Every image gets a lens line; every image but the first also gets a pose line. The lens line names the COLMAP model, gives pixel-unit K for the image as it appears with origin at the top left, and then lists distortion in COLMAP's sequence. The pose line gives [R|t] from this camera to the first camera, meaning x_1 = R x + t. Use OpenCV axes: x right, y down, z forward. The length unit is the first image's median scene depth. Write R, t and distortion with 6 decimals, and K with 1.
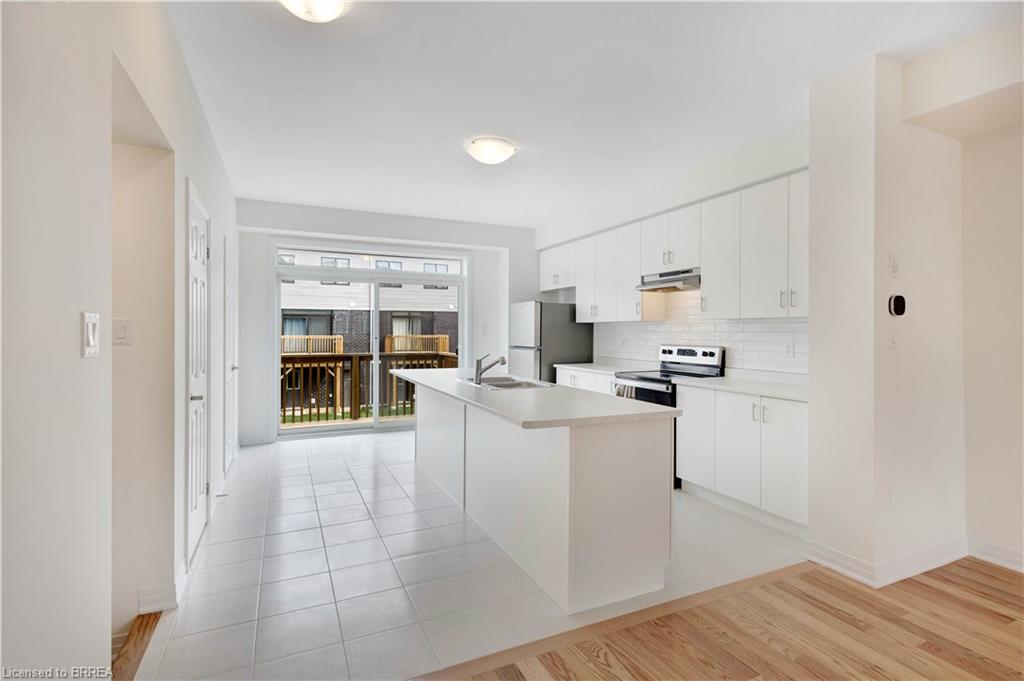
lens RADIAL K [[486.4, 0, 512.0], [0, 486.4, 340.5], [0, 0, 1]] dist [0.000082, 0.000244]
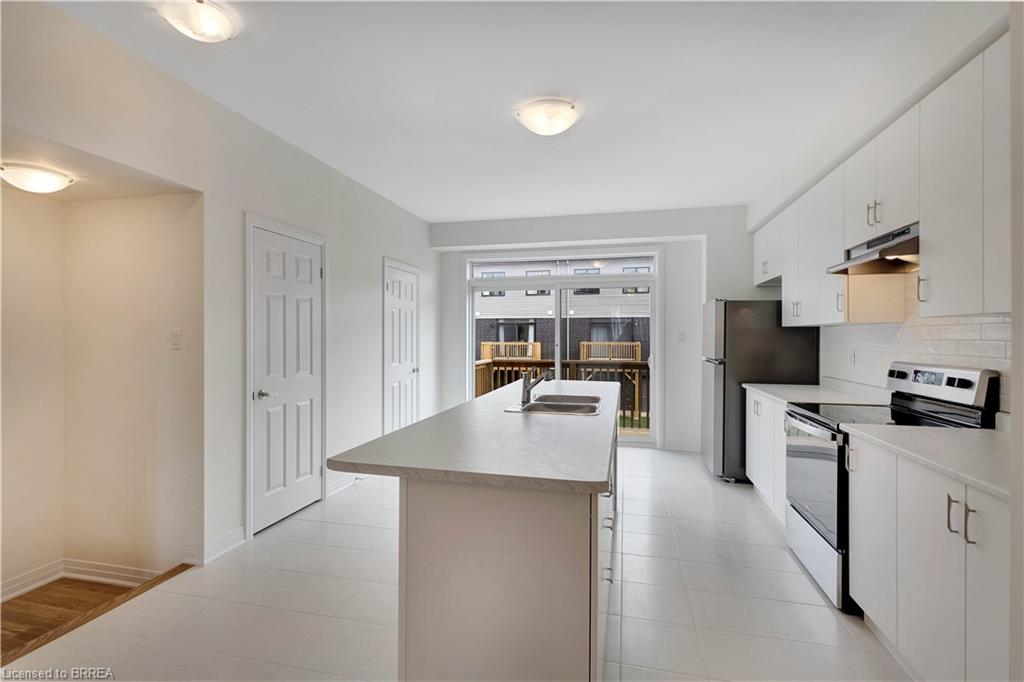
lens RADIAL K [[471.0, 0, 506.7], [0, 471.0, 343.2], [0, 0, 1]] dist [0.001168, -0.000170]
pose [[0.774198, 0.003722, -0.632933, 0.255843], [-0.008212, 0.999958, -0.004165, -0.006257], [0.632890, 0.008422, 0.774196, 0.215943]]
